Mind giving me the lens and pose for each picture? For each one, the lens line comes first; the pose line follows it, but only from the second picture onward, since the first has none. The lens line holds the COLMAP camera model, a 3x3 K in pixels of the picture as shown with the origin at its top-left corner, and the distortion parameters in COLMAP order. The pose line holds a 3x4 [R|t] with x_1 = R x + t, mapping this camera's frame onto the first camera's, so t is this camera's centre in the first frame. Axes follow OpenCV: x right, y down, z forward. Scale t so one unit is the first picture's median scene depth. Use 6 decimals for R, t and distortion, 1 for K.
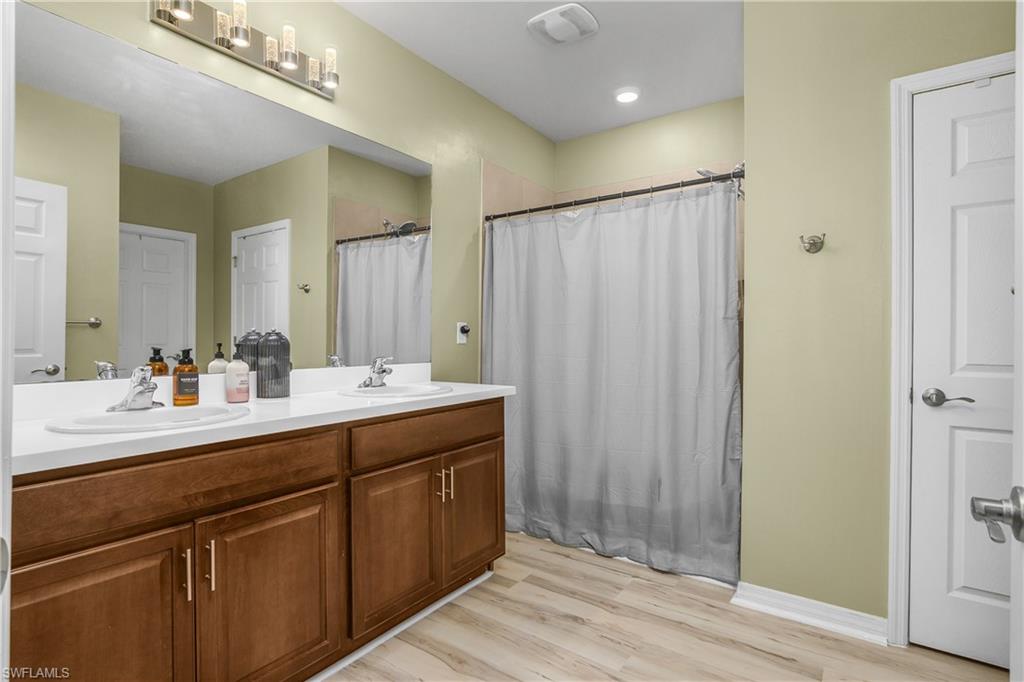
lens RADIAL K [[504.1, 0, 512.0], [0, 504.1, 341.0], [0, 0, 1]] dist [-0.005826, -0.000080]
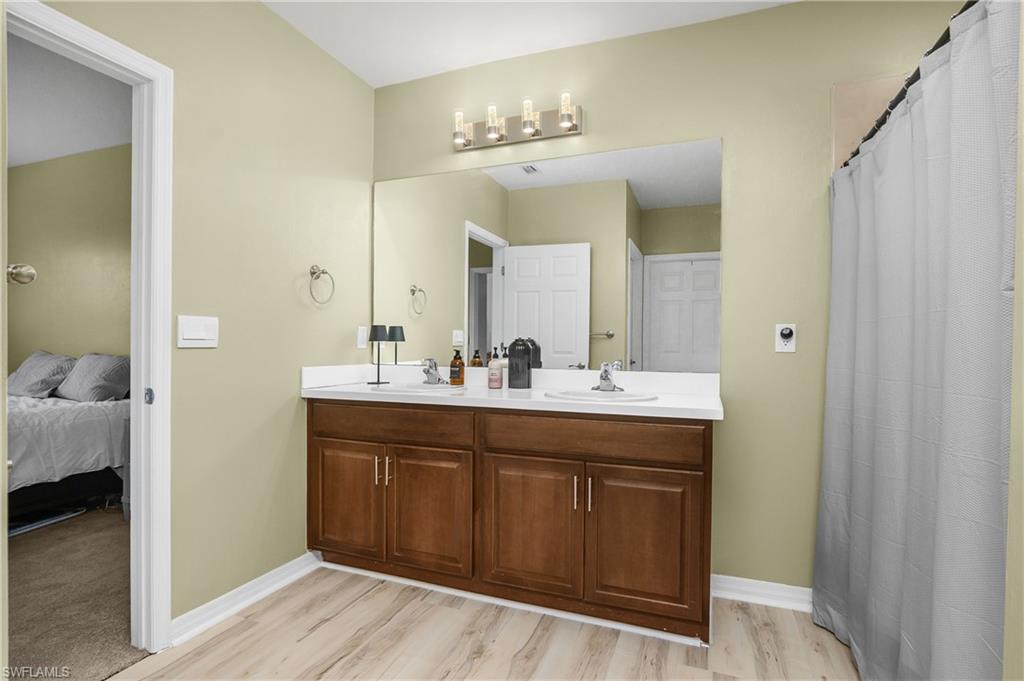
lens RADIAL K [[487.1, 0, 512.0], [0, 487.1, 340.5], [0, 0, 1]] dist [0.000687, 0.000000]
pose [[0.254338, -0.010481, -0.967059, 0.877323], [-0.010642, 0.999850, -0.013635, 0.003925], [0.967057, 0.013759, 0.254188, 0.731283]]
